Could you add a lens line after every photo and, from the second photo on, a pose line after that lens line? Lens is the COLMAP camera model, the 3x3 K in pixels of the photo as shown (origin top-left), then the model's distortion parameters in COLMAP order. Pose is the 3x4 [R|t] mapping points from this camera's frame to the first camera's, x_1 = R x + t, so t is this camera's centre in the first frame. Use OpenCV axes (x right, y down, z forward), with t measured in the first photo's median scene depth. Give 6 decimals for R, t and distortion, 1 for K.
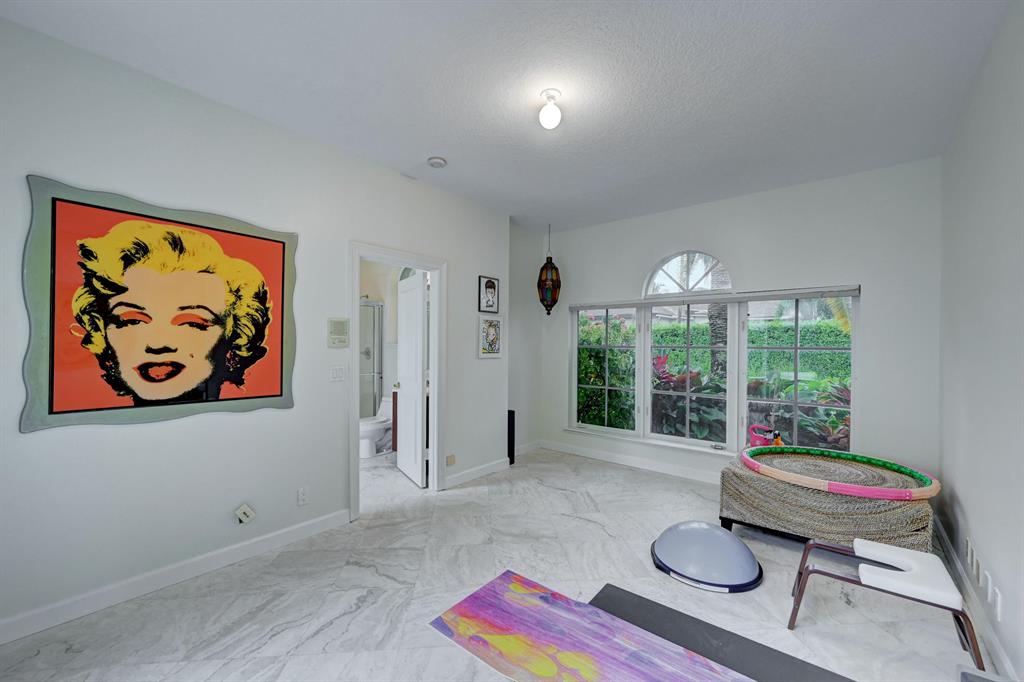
lens RADIAL K [[409.3, 0, 512.5], [0, 409.3, 344.6], [0, 0, 1]] dist [0.000993, 0.000182]
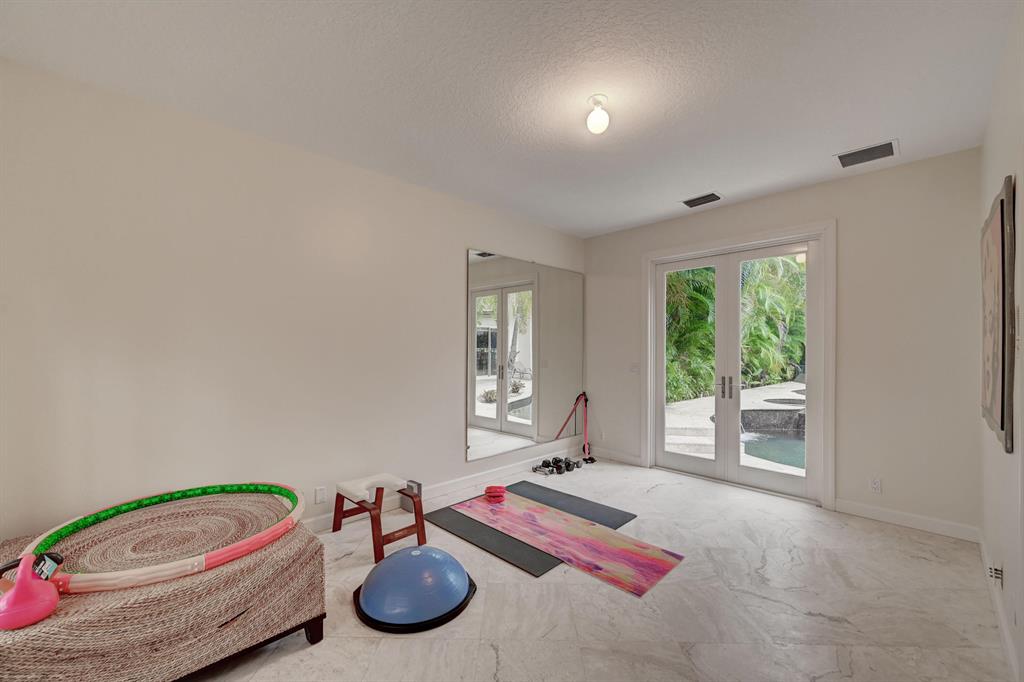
lens RADIAL K [[409.3, 0, 512.5], [0, 409.3, 344.6], [0, 0, 1]] dist [0.000993, 0.000182]
pose [[-0.994209, -0.010351, 0.106961, 0.184907], [-0.011098, 0.999918, -0.006389, -0.002130], [-0.106886, -0.007539, -0.994243, 2.000897]]
